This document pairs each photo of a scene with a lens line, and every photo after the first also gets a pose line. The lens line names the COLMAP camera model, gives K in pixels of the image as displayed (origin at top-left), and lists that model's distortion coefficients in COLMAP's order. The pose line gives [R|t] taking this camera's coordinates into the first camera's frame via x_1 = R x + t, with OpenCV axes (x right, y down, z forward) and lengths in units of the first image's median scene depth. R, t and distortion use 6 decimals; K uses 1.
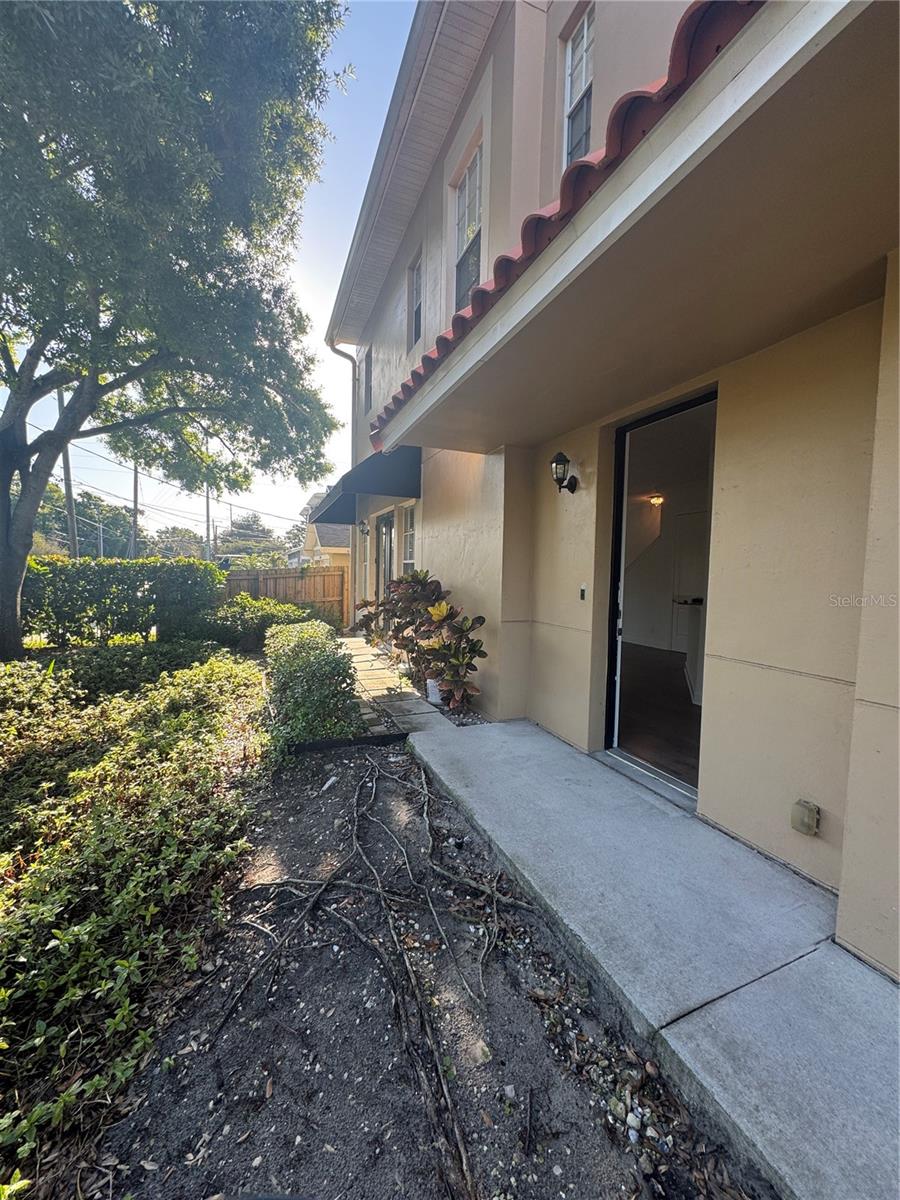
lens RADIAL K [[481.9, 0, 457.3], [0, 481.9, 604.7], [0, 0, 1]] dist [-0.002021, -0.000081]
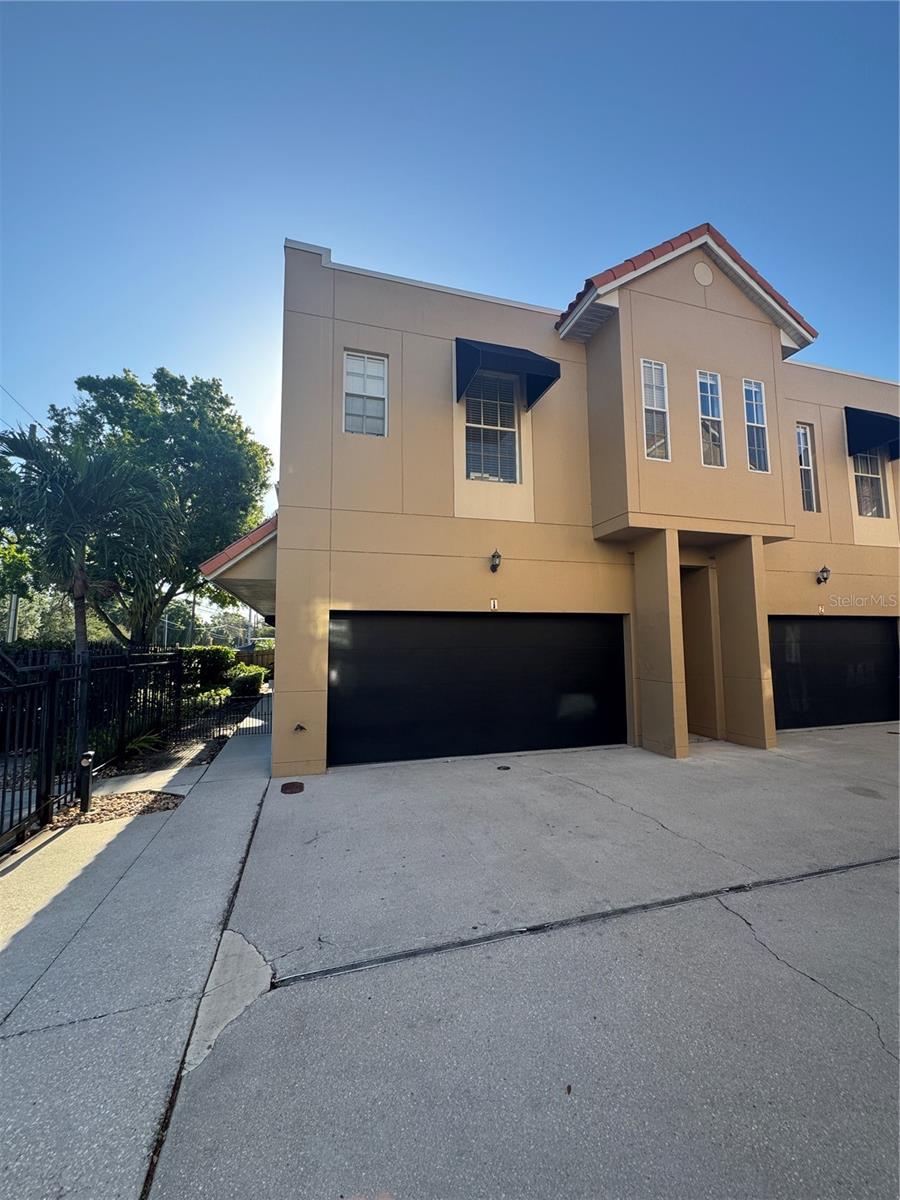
lens RADIAL K [[481.9, 0, 451.2], [0, 481.9, 599.6], [0, 0, 1]] dist [-0.002021, -0.000081]
pose [[0.995339, -0.032631, -0.090753, 0.529739], [0.017358, 0.986266, -0.164250, 0.052726], [0.094866, 0.161909, 0.982235, -0.803031]]
